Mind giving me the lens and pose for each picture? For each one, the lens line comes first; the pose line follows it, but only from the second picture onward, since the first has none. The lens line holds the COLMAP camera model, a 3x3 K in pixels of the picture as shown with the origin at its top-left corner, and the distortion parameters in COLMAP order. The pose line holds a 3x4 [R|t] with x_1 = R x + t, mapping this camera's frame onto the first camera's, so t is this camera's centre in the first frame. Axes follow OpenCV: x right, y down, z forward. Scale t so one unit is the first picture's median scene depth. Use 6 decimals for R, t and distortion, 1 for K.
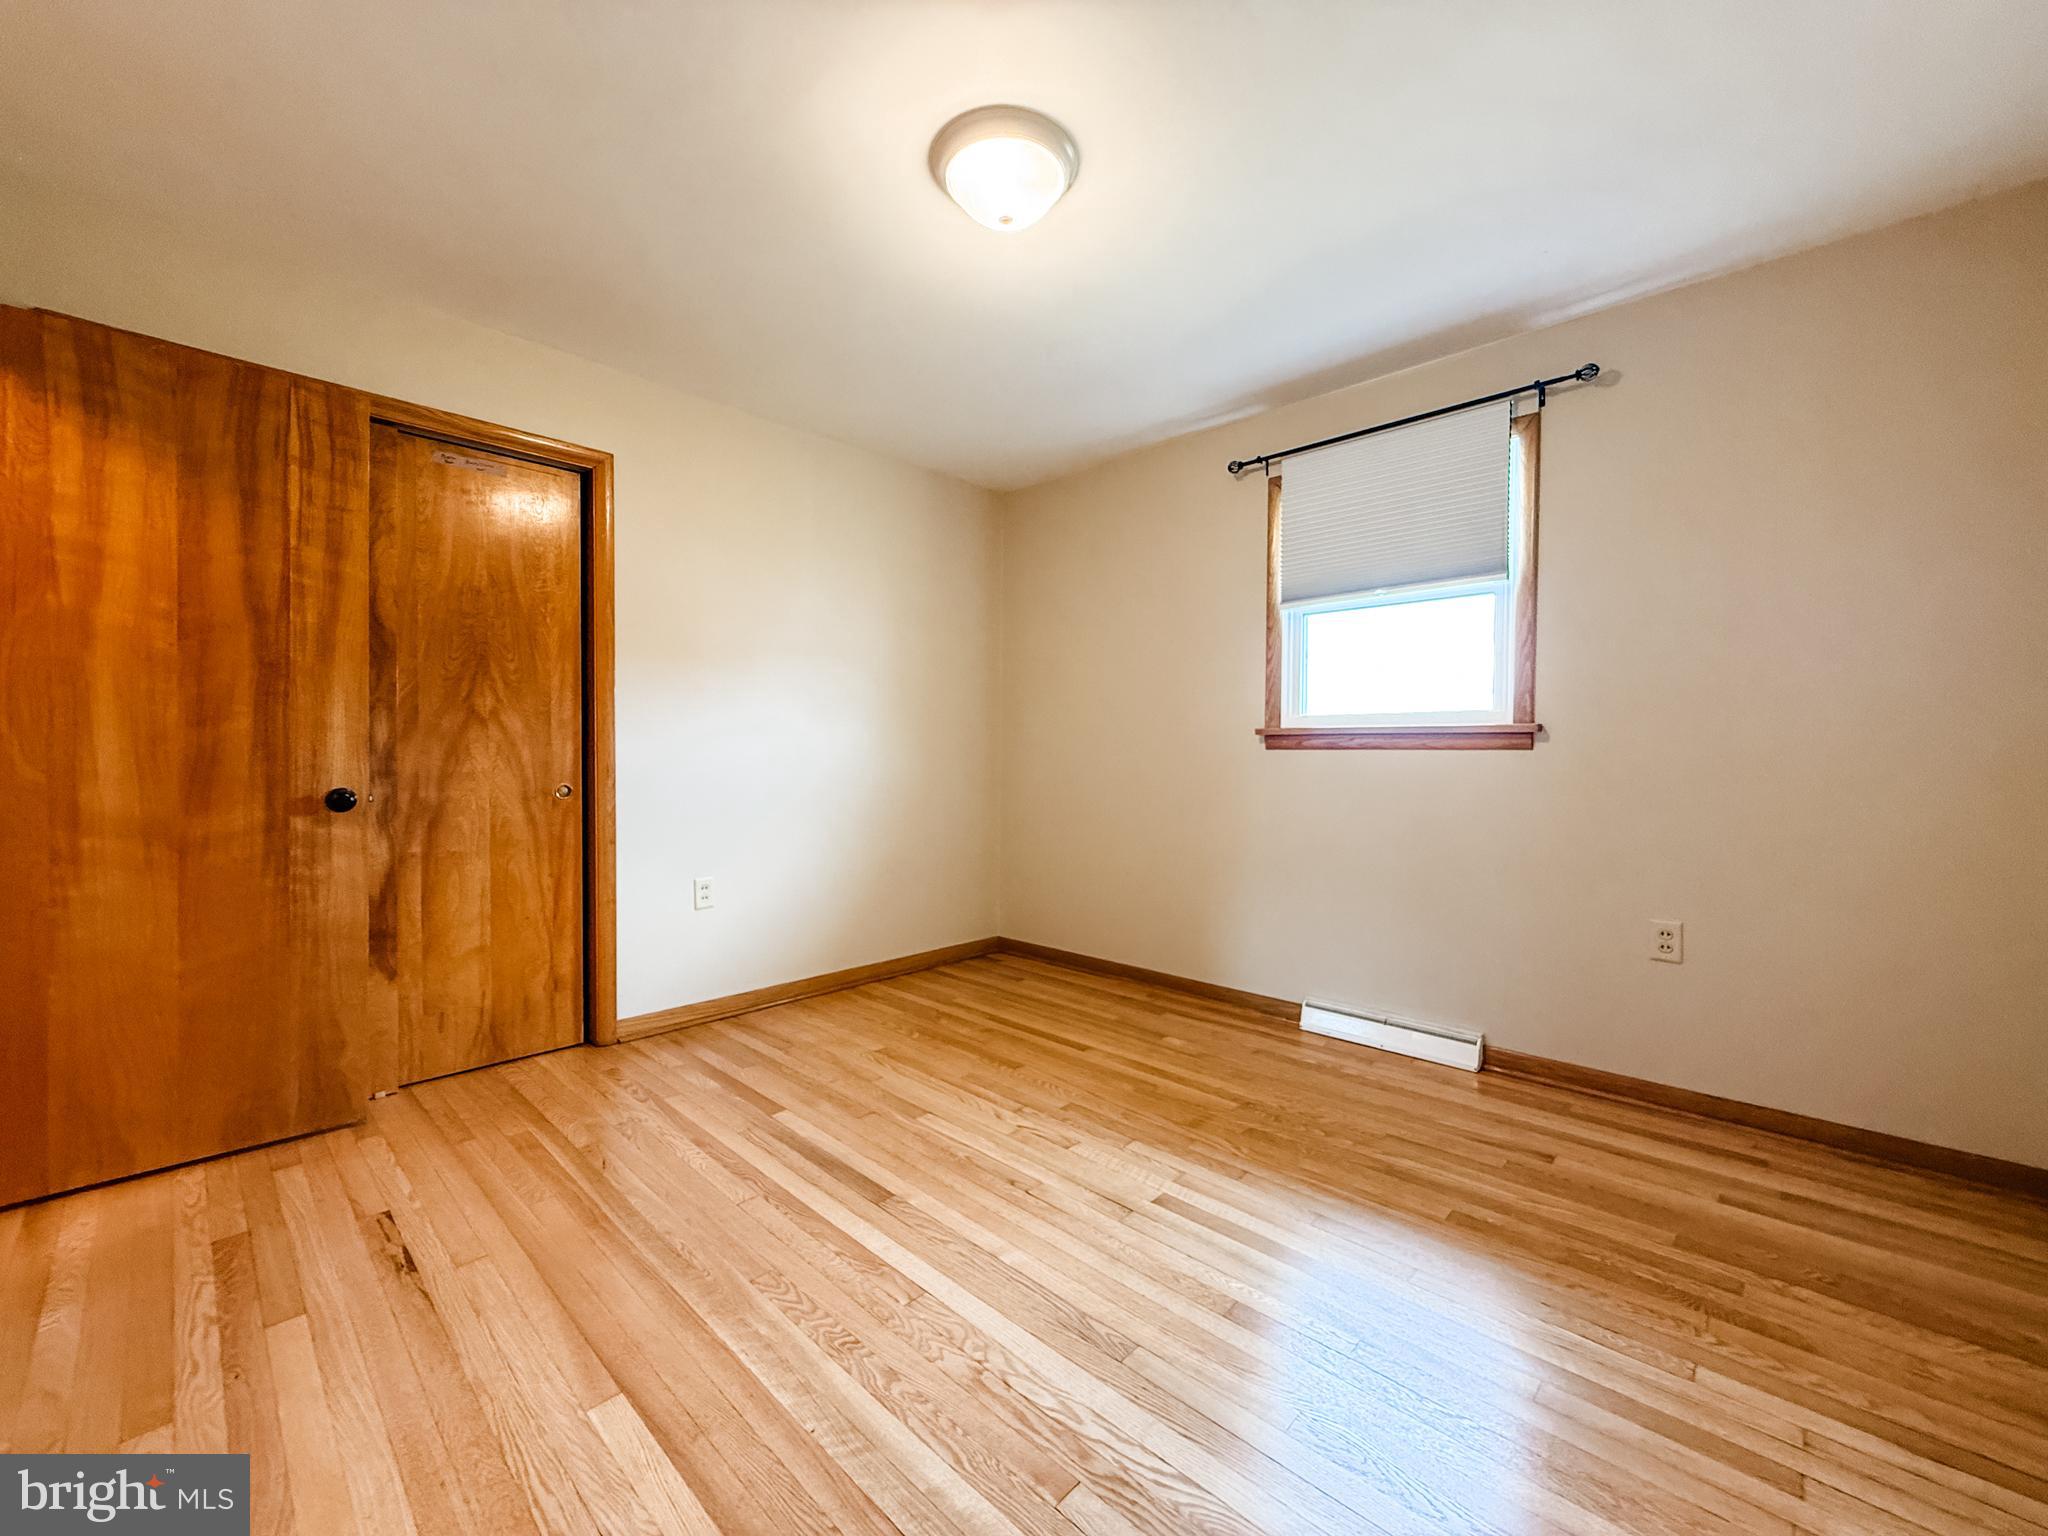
lens RADIAL K [[816.5, 0, 1021.4], [0, 816.5, 766.6], [0, 0, 1]] dist [-0.000196, -0.000519]
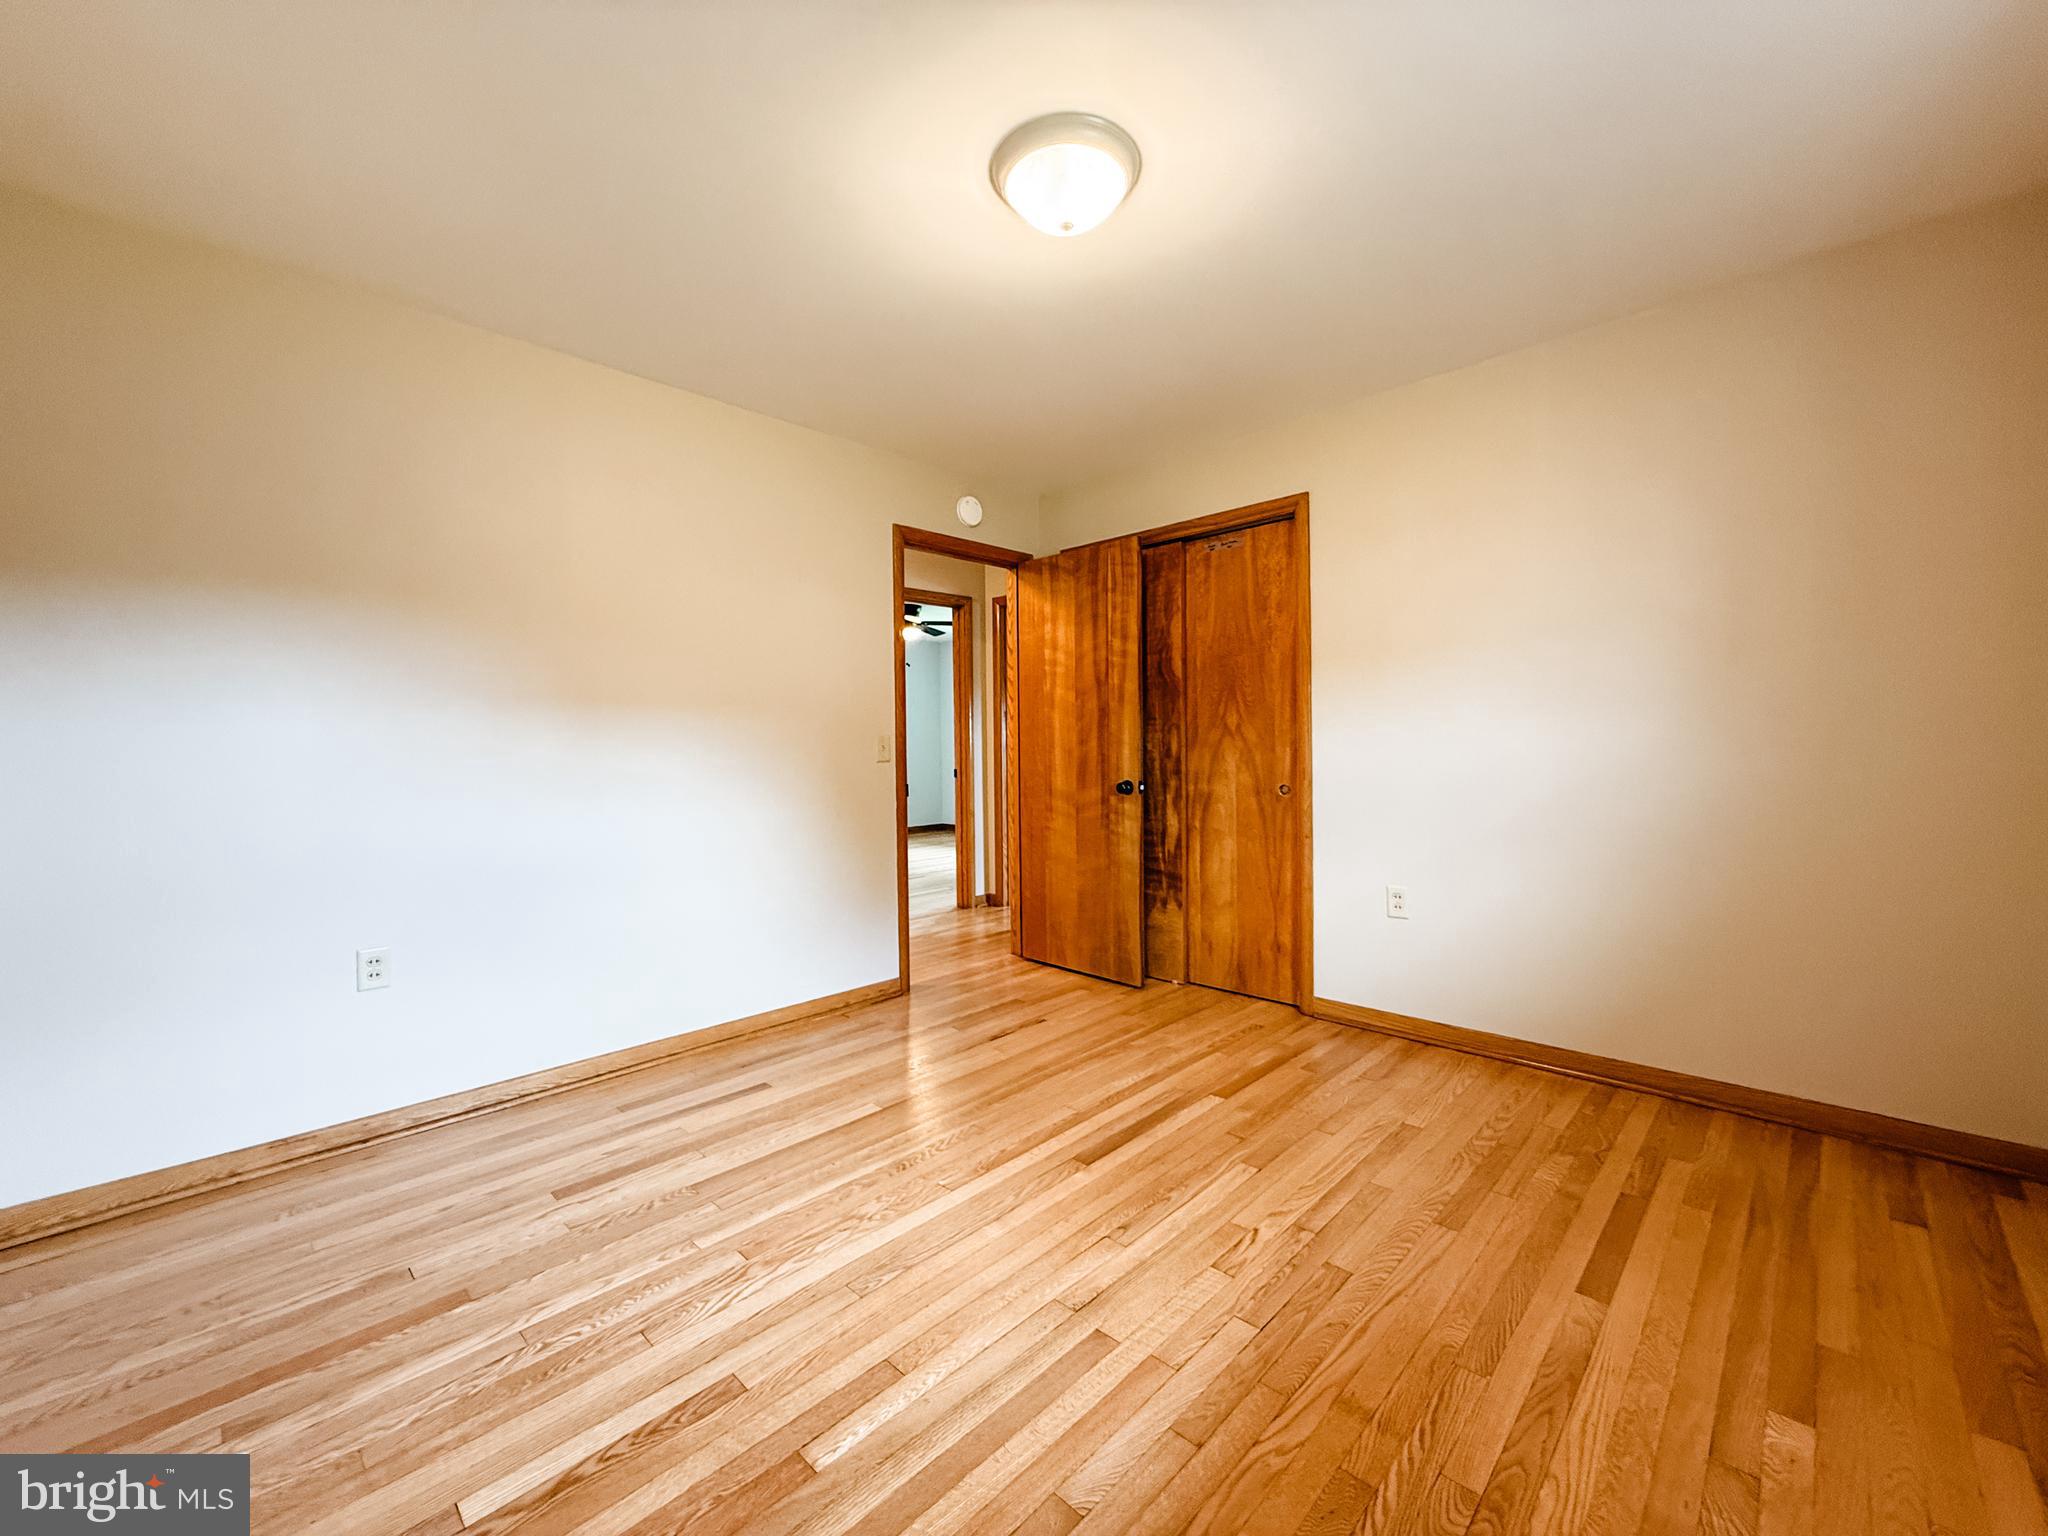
lens RADIAL K [[816.5, 0, 1021.4], [0, 816.5, 766.6], [0, 0, 1]] dist [-0.000196, -0.000519]
pose [[-0.009990, 0.015358, -0.999832, 0.757716], [-0.003630, 0.999875, 0.015395, -0.023741], [0.999944, 0.003783, -0.009933, 0.742250]]
